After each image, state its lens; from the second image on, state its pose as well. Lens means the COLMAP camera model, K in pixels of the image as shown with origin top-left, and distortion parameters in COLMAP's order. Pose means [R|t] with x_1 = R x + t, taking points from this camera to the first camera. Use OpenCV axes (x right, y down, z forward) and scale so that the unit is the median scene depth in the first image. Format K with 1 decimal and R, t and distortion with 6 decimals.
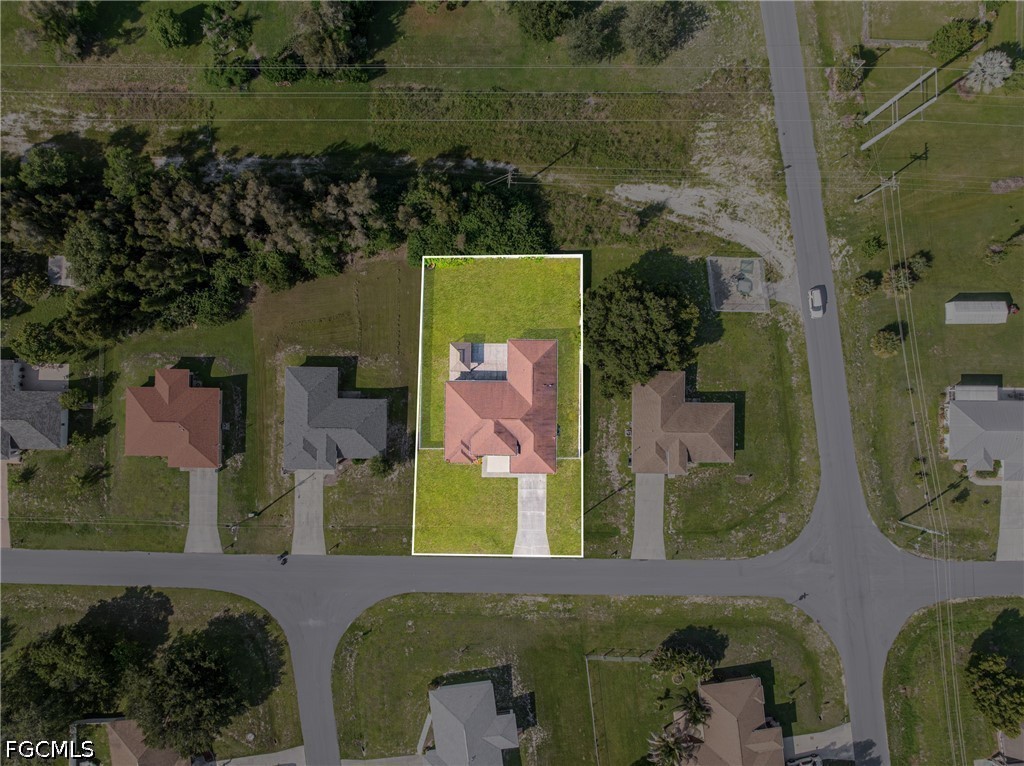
lens RADIAL K [[723.0, 0, 515.3], [0, 723.0, 379.8], [0, 0, 1]] dist [-0.056980, 0.028075]
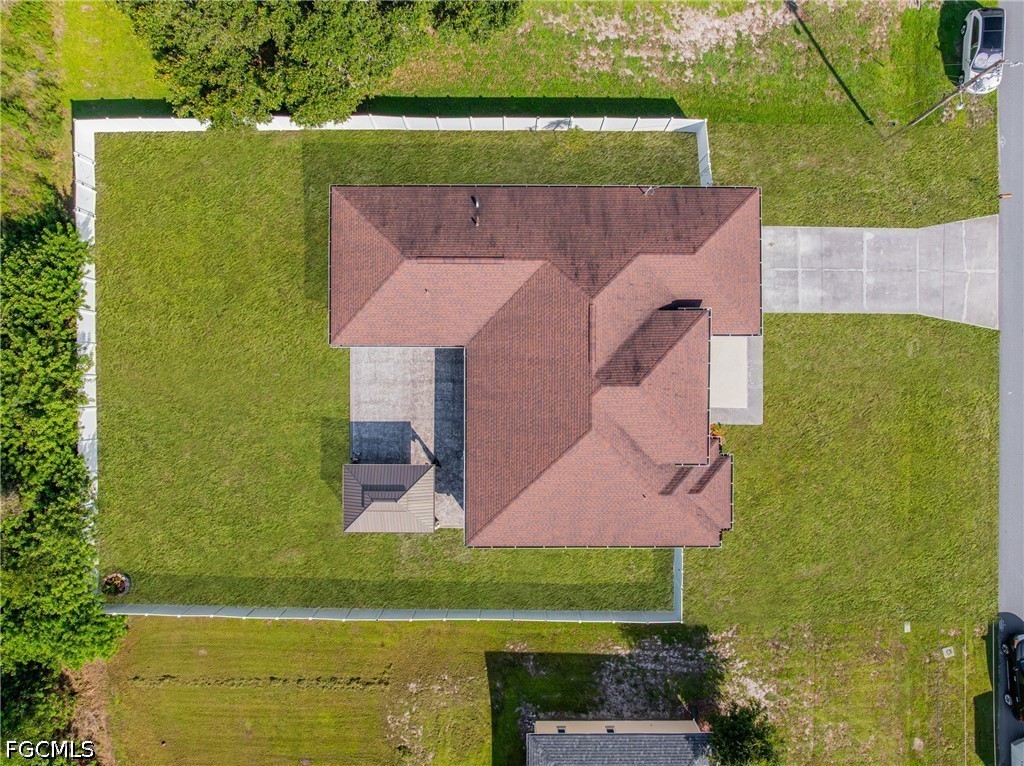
lens RADIAL K [[723.0, 0, 515.3], [0, 723.0, 379.8], [0, 0, 1]] dist [-0.056980, 0.028075]
pose [[-0.009070, -0.999951, -0.004004, -0.024145], [0.999603, -0.009174, 0.026628, 0.014783], [-0.026663, -0.003761, 0.999637, 0.679237]]
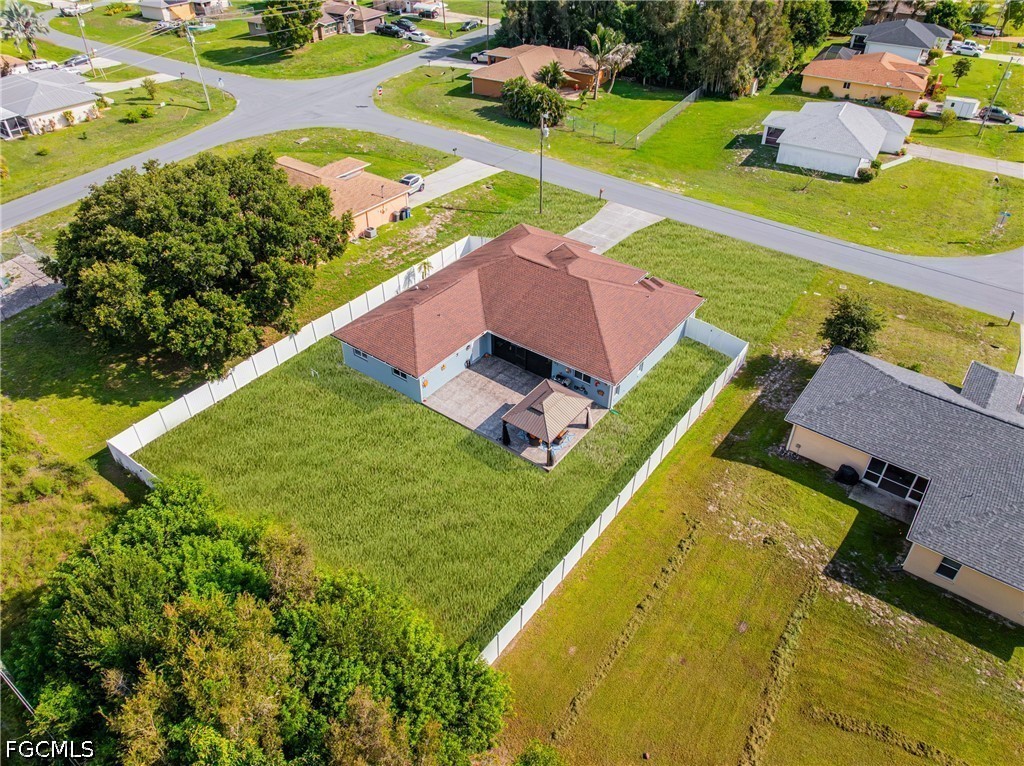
lens RADIAL K [[723.0, 0, 515.3], [0, 723.0, 379.8], [0, 0, 1]] dist [-0.056980, 0.028075]
pose [[-0.807370, -0.372864, 0.457303, -0.221182], [0.589404, -0.473529, 0.654502, -0.269280], [-0.027494, 0.797962, 0.602080, 0.757892]]
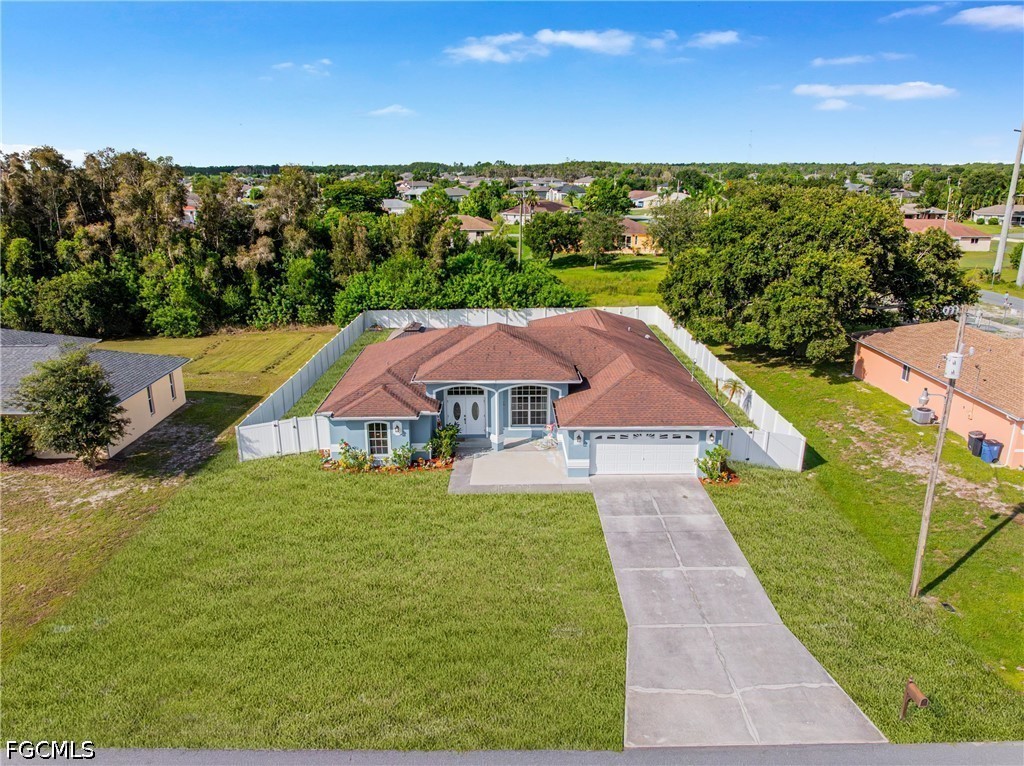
lens RADIAL K [[723.0, 0, 515.3], [0, 723.0, 379.8], [0, 0, 1]] dist [-0.056980, 0.028075]
pose [[0.999551, -0.021884, 0.020450, -0.027405], [0.026091, 0.300866, -0.953310, 0.360492], [0.014709, 0.953415, 0.301302, 0.887923]]
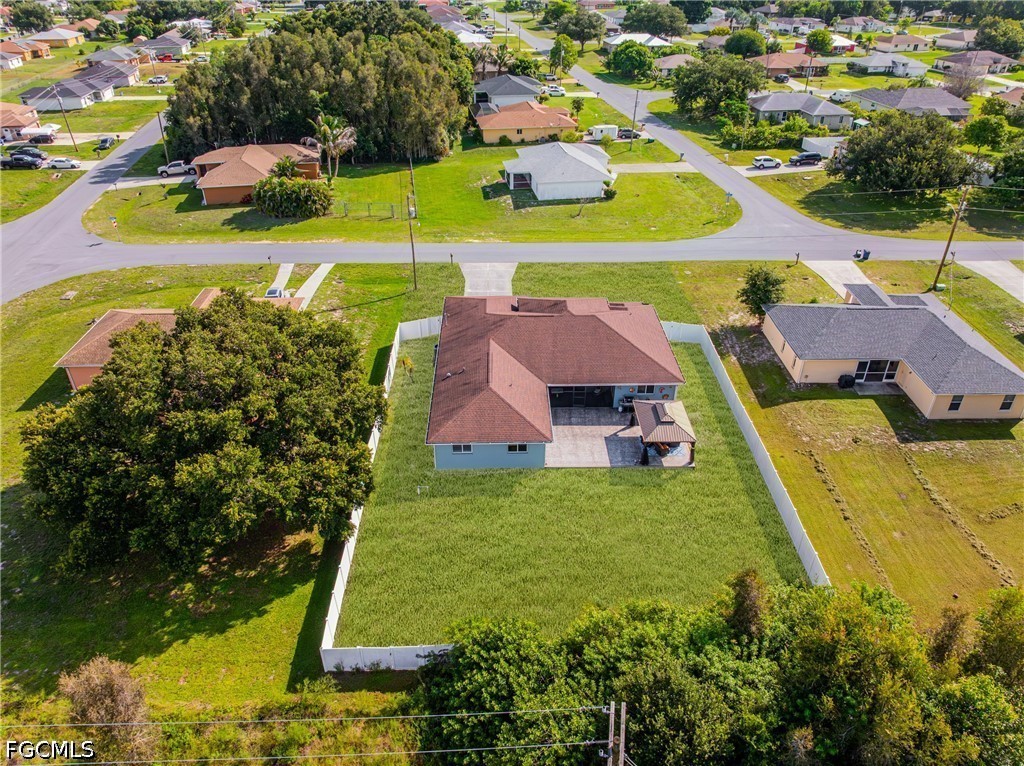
lens RADIAL K [[719.4, 0, 512.0], [0, 719.4, 383.0], [0, 0, 1]] dist [-0.038783, 0.000946]
pose [[-0.999385, 0.006045, -0.034528, 0.024637], [-0.032700, -0.515597, 0.856207, -0.365986], [-0.012627, 0.856810, 0.515478, 0.759174]]
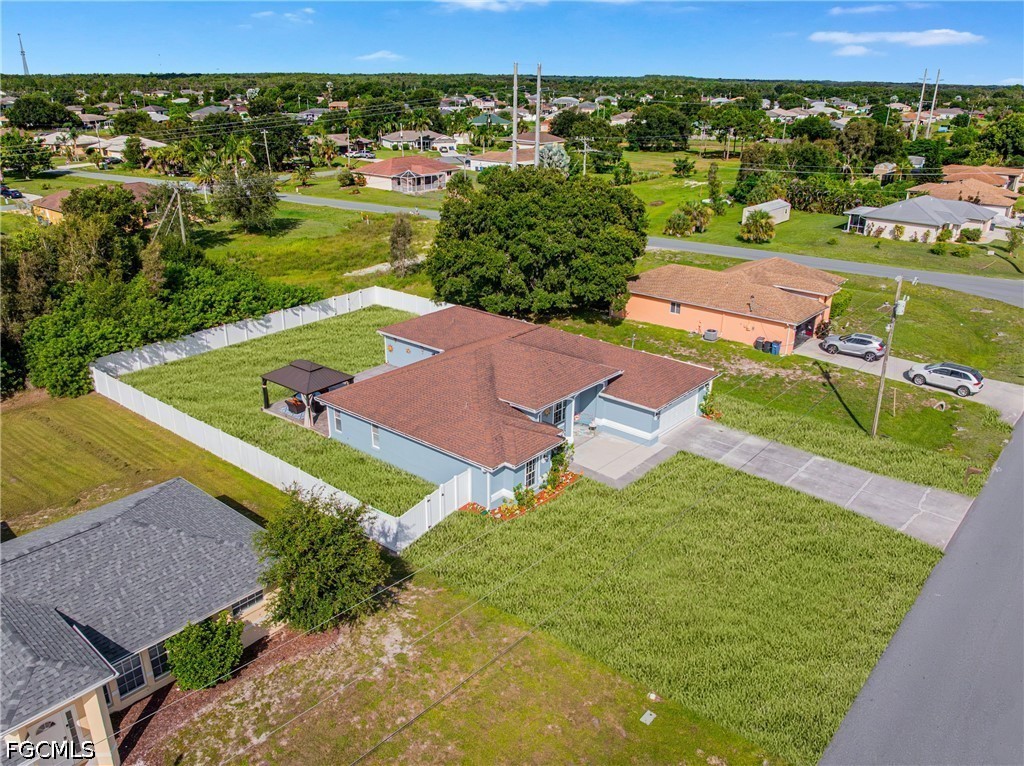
lens RADIAL K [[783.7, 0, 512.0], [0, 783.7, 383.0], [0, 0, 1]] dist [-0.007172, -0.077128]
pose [[0.636652, -0.286020, 0.716148, -0.290369], [0.770972, 0.256087, -0.583113, 0.275106], [-0.016614, 0.923370, 0.383551, 0.837873]]
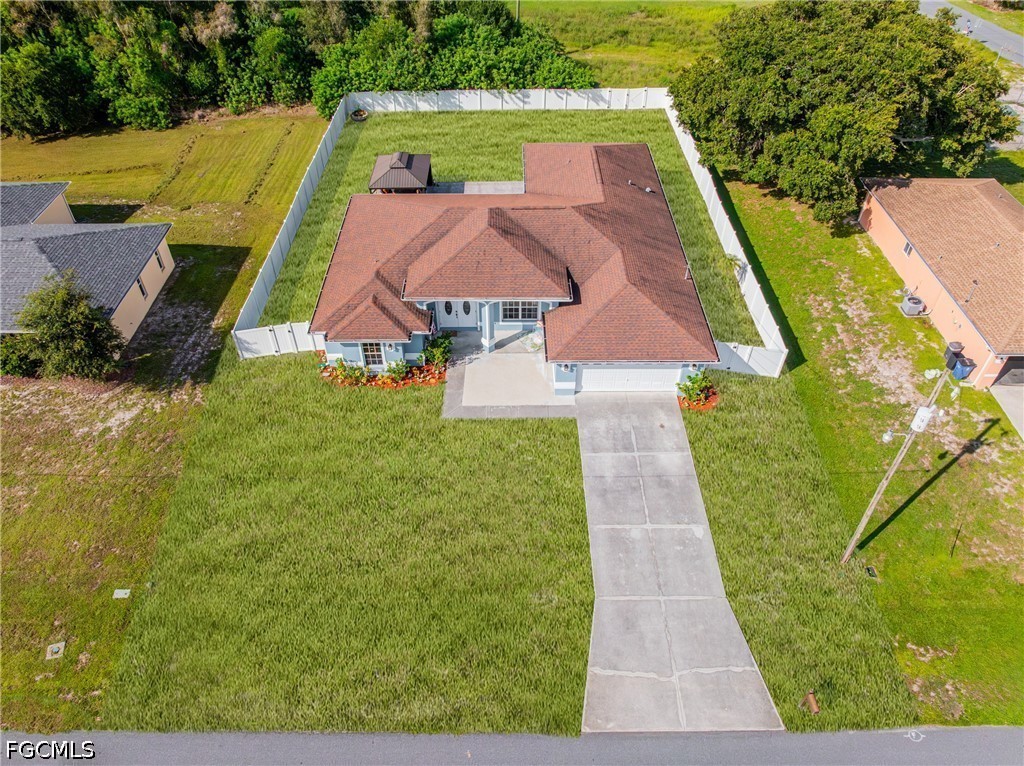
lens RADIAL K [[723.0, 0, 515.3], [0, 723.0, 379.8], [0, 0, 1]] dist [-0.056980, 0.028075]
pose [[0.999728, -0.021210, 0.009729, -0.021452], [0.021697, 0.691400, -0.722146, 0.318048], [0.008590, 0.722160, 0.691672, 0.805047]]
